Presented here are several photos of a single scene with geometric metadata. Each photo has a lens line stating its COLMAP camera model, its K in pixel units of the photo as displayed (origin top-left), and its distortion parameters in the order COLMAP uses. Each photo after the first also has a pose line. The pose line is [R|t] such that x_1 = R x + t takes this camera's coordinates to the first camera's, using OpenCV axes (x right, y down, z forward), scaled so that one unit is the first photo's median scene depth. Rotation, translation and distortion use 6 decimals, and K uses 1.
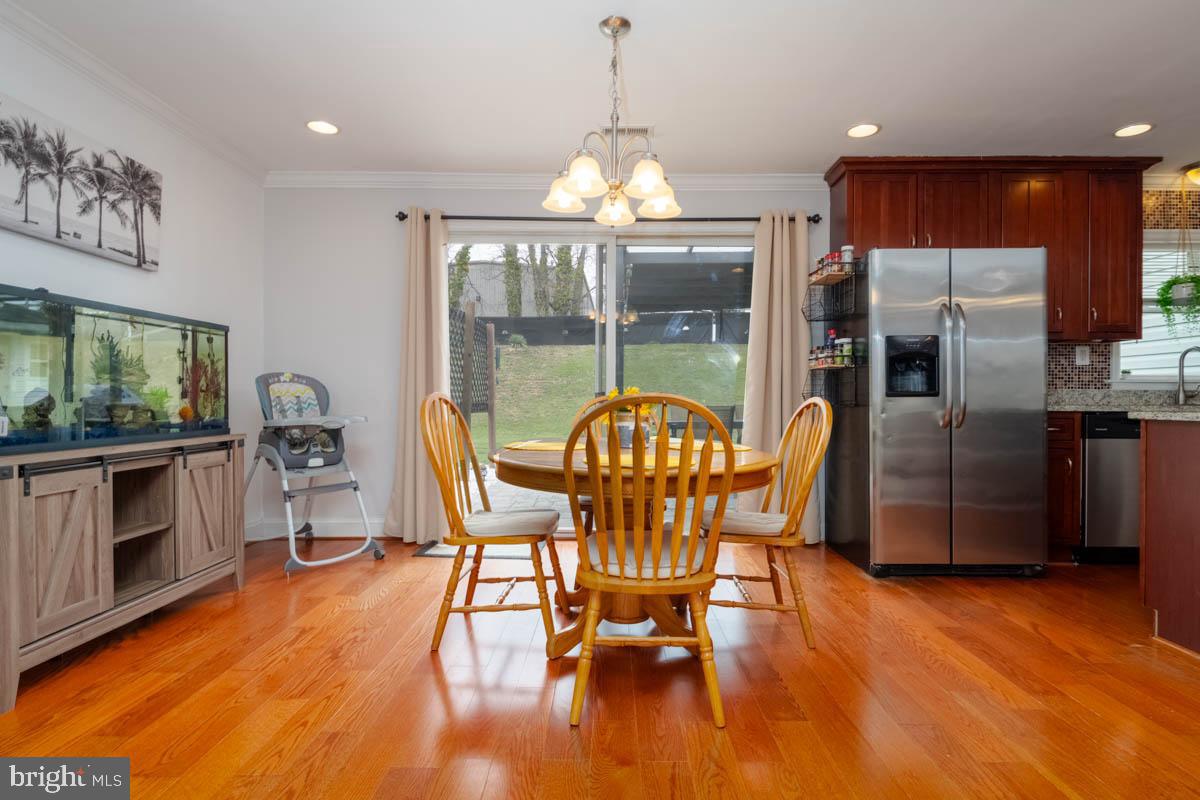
lens RADIAL K [[636.1, 0, 621.5], [0, 636.1, 397.8], [0, 0, 1]] dist [0.001125, -0.001259]
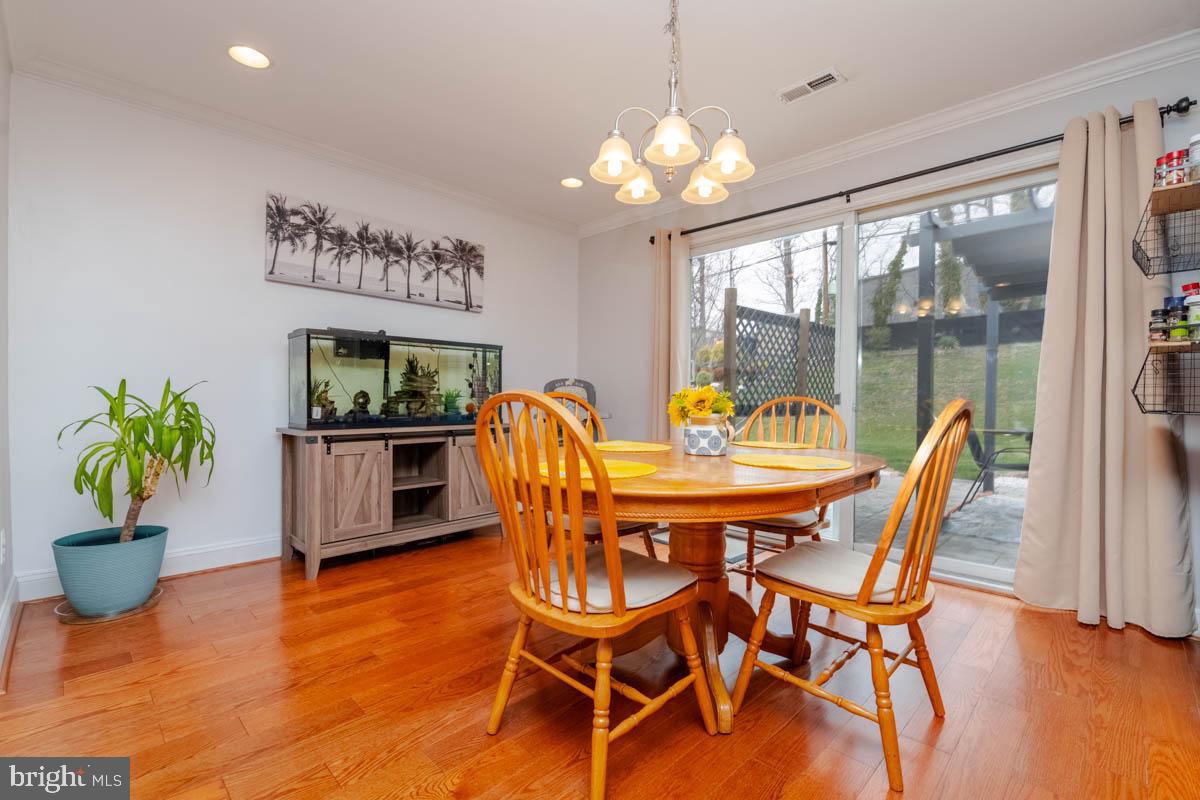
lens RADIAL K [[539.2, 0, 604.7], [0, 539.2, 403.7], [0, 0, 1]] dist [-0.000922, -0.000278]
pose [[0.705297, 0.008911, -0.708856, 0.376176], [-0.004744, 0.999958, 0.007849, 0.003531], [0.708896, -0.002173, 0.705309, 0.329434]]
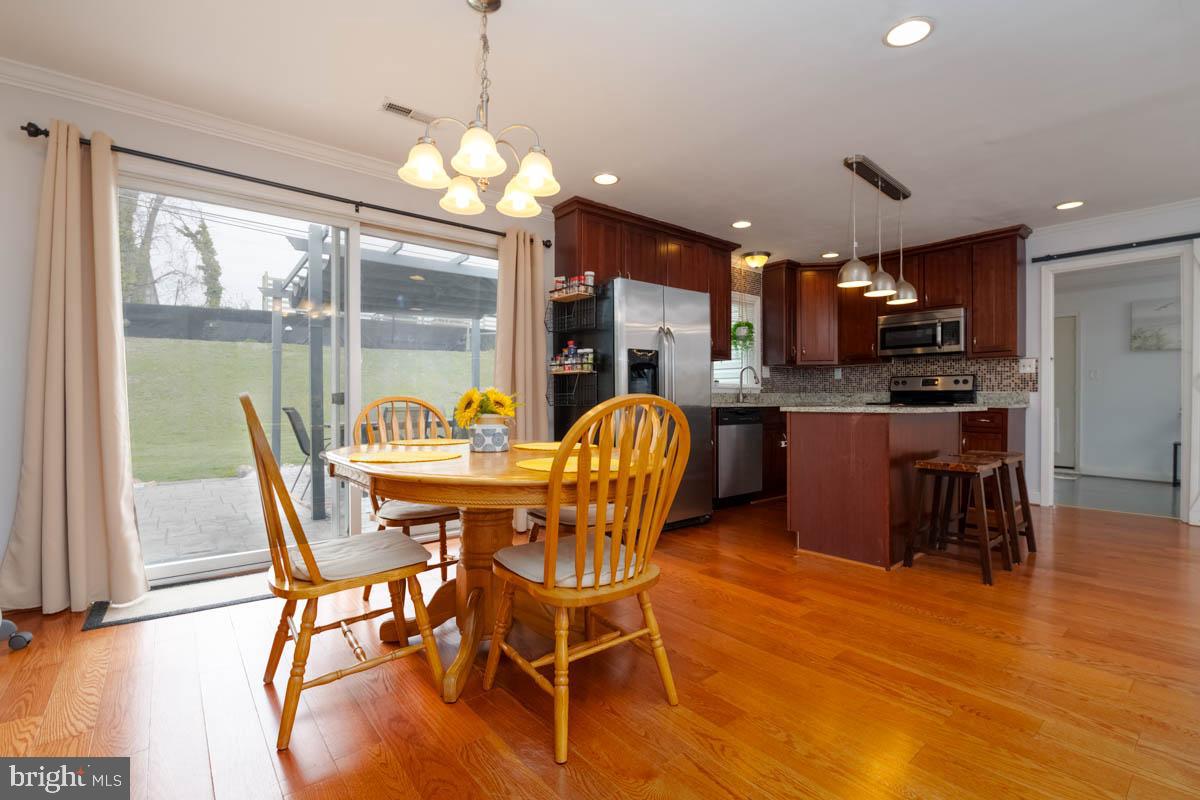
lens RADIAL K [[537.1, 0, 619.9], [0, 537.1, 399.3], [0, 0, 1]] dist [-0.001705, -0.007687]
pose [[0.763436, -0.003124, 0.645876, -0.304700], [0.002426, 0.999995, 0.001970, 0.000083], [-0.645879, 0.000063, 0.763440, 0.225362]]
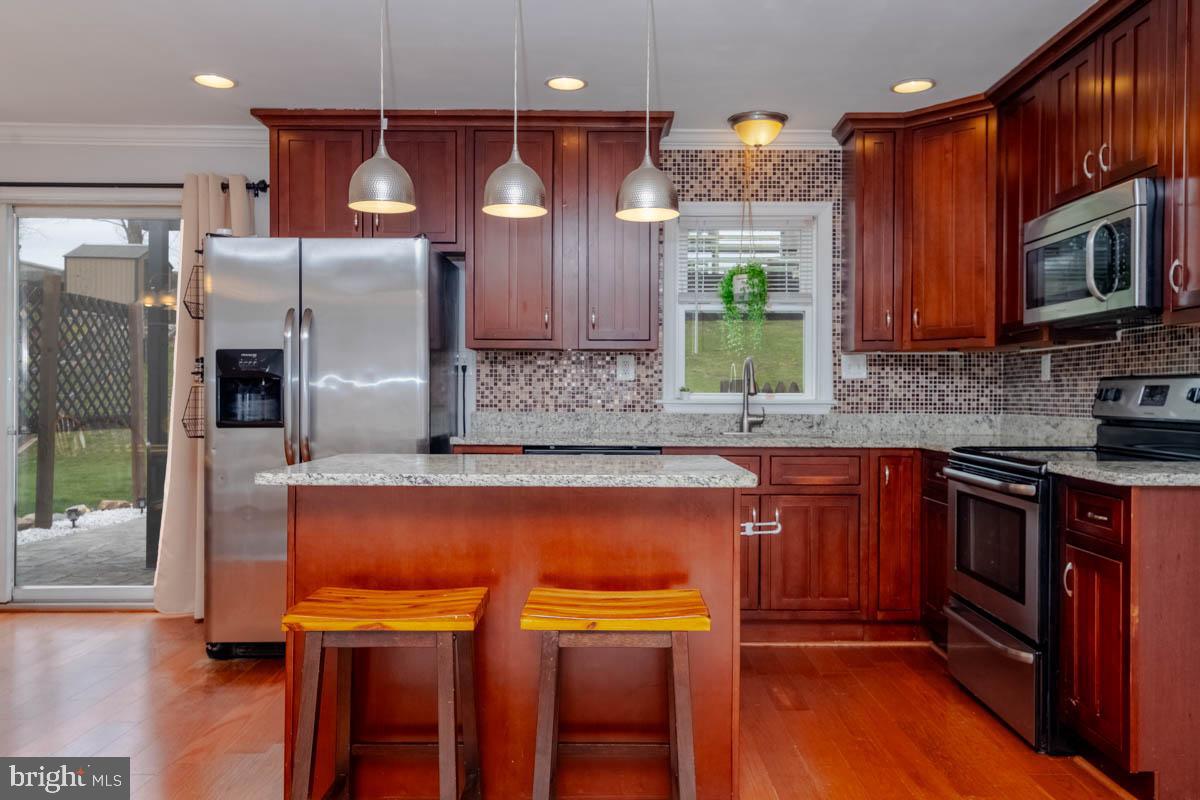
lens RADIAL K [[938.2, 0, 625.5], [0, 938.2, 400.1], [0, 0, 1]] dist [0.039588, 0.001520]
pose [[0.999970, 0.003442, -0.006915, 1.003144], [-0.003388, 0.999963, 0.007860, -0.050263], [0.006942, -0.007836, 0.999945, -0.169428]]
